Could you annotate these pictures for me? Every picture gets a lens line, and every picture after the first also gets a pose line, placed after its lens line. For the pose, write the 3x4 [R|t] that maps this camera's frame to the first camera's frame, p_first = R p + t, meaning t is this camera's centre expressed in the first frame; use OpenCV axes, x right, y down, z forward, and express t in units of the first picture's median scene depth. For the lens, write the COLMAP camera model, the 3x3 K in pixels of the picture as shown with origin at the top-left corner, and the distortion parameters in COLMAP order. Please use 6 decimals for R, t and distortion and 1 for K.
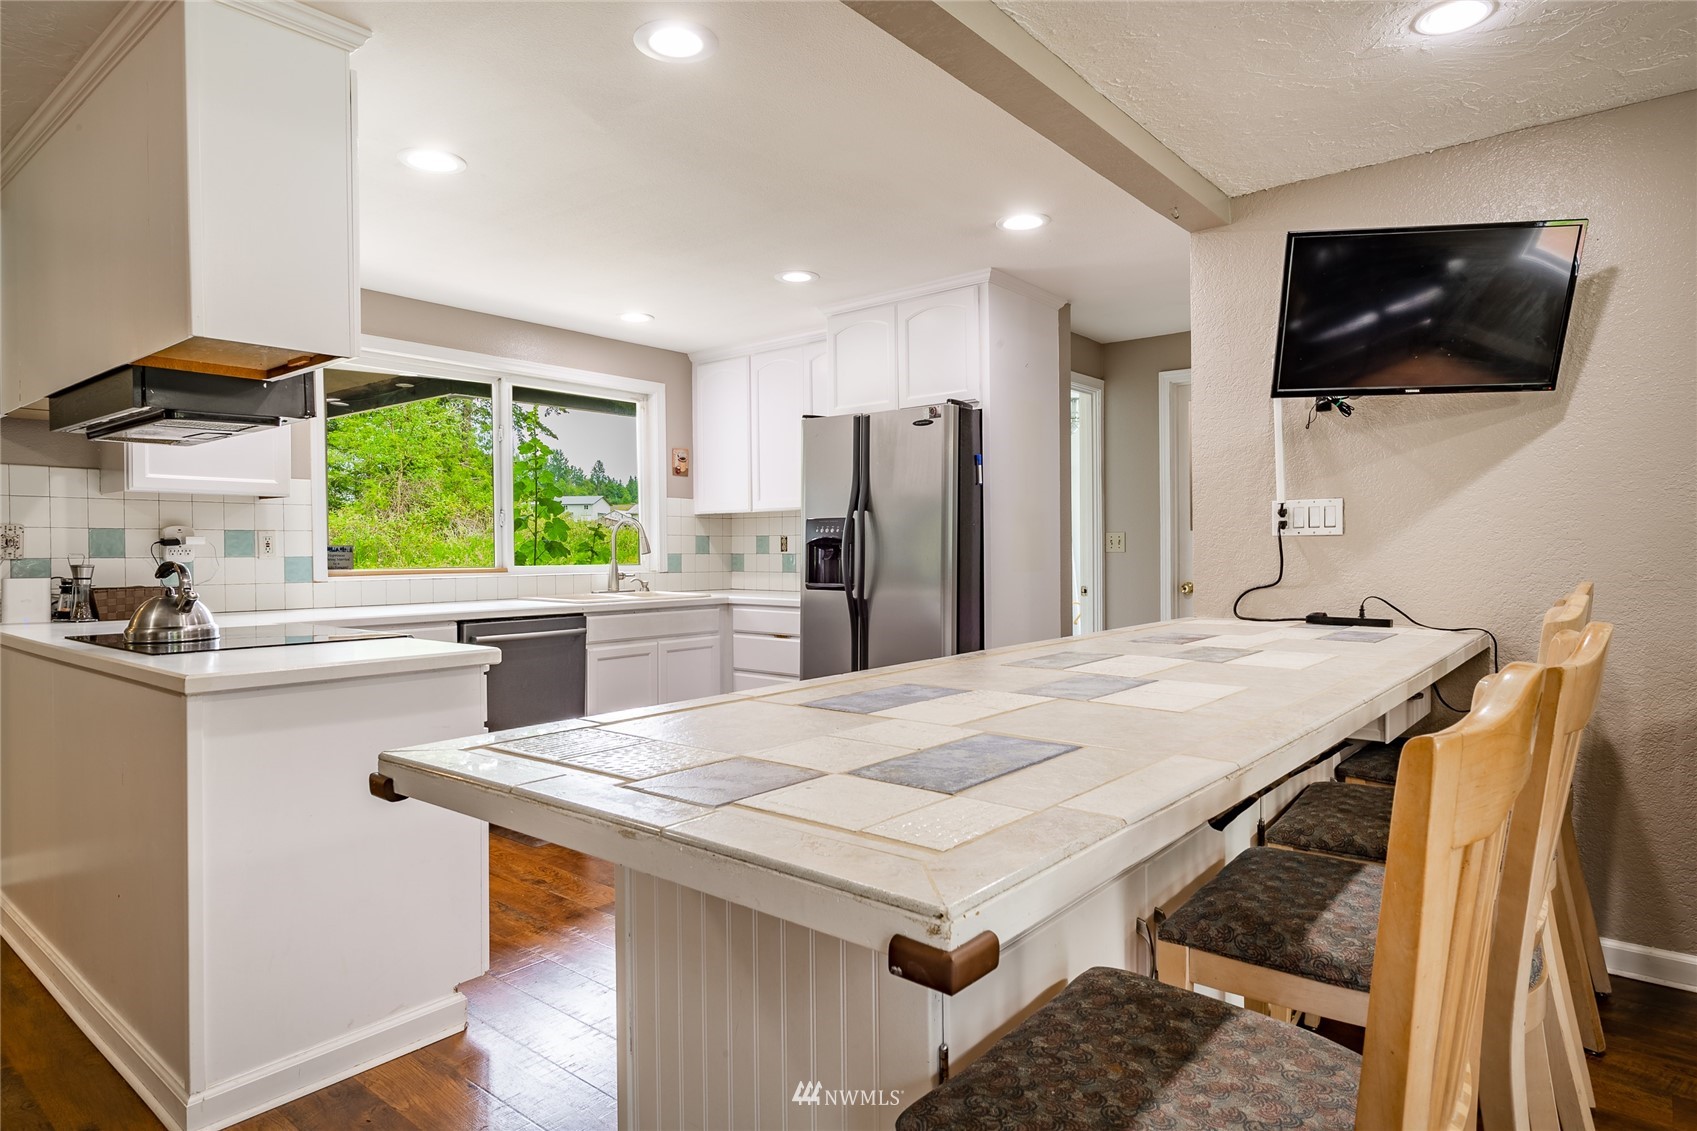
lens RADIAL K [[948.6, 0, 835.7], [0, 948.6, 562.6], [0, 0, 1]] dist [0.002124, -0.000359]
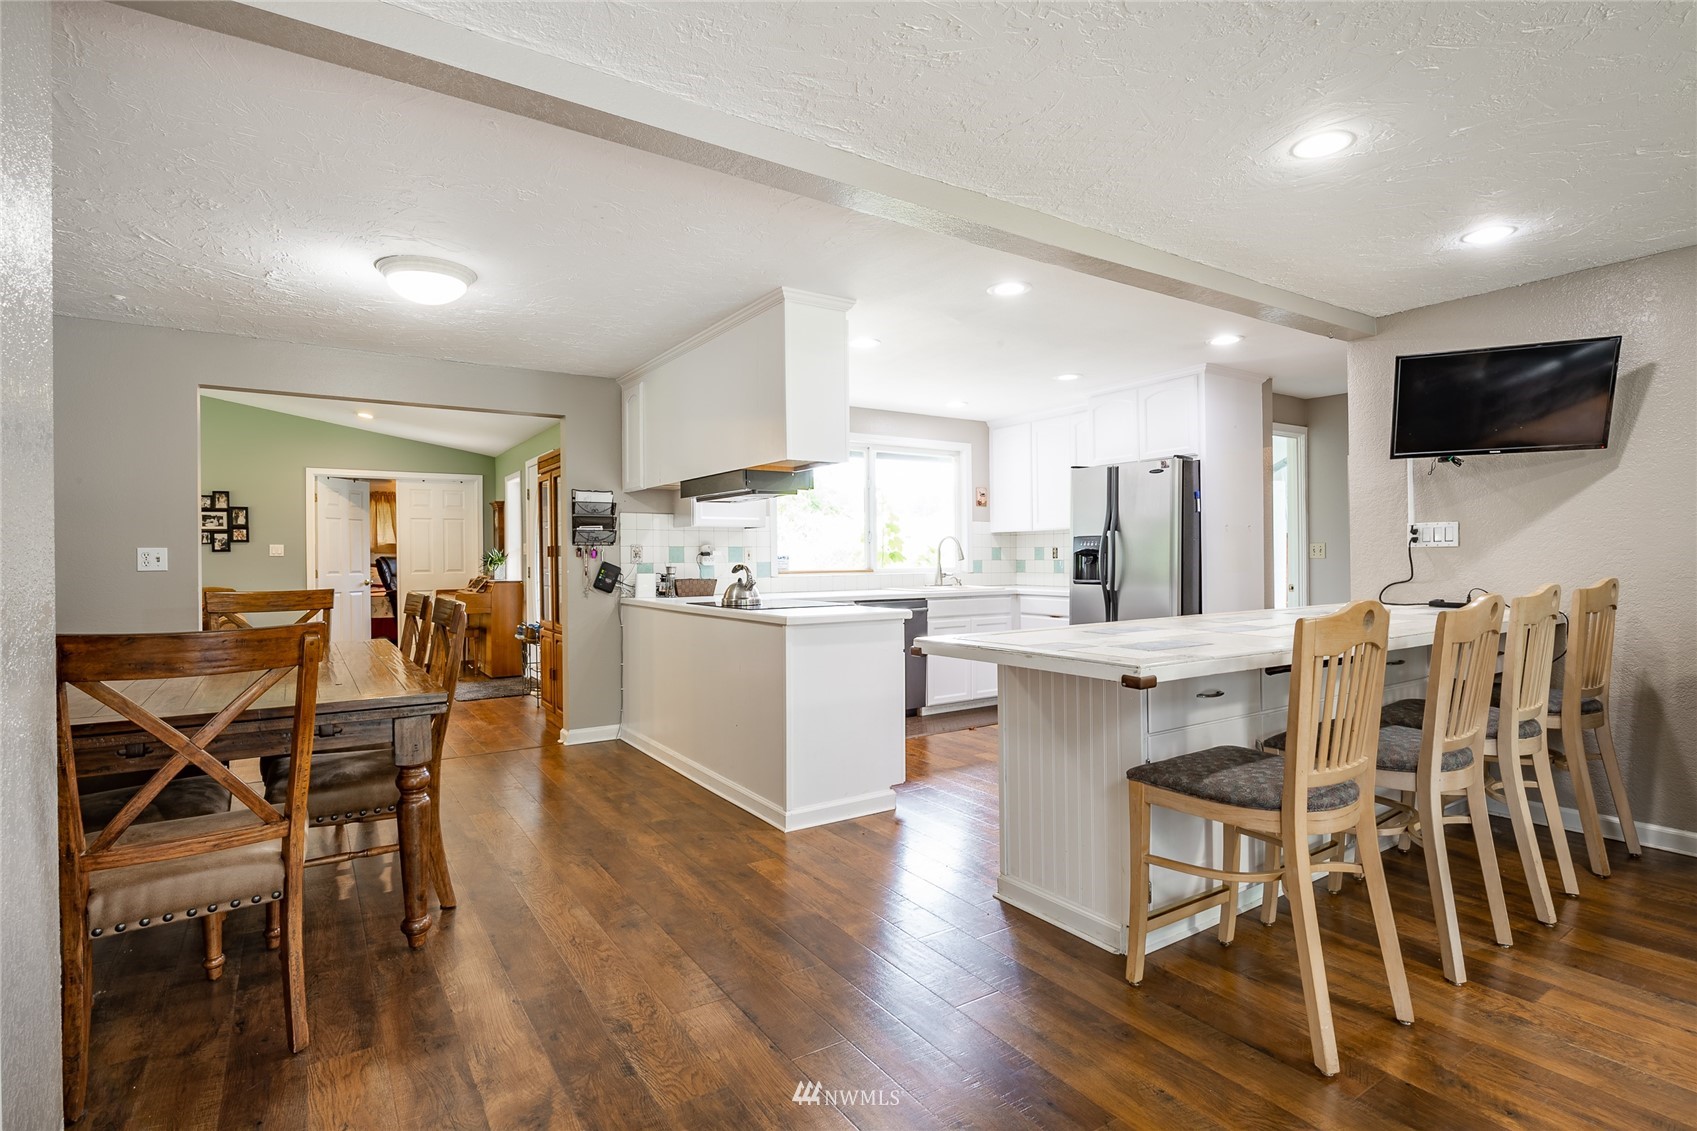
lens RADIAL K [[807.3, 0, 848.6], [0, 807.3, 562.3], [0, 0, 1]] dist [-0.003376, -0.001139]
pose [[0.958445, -0.000717, -0.285275, -0.009195], [-0.001139, 0.999979, -0.006340, 0.002879], [0.285274, 0.006401, 0.958425, -0.341081]]
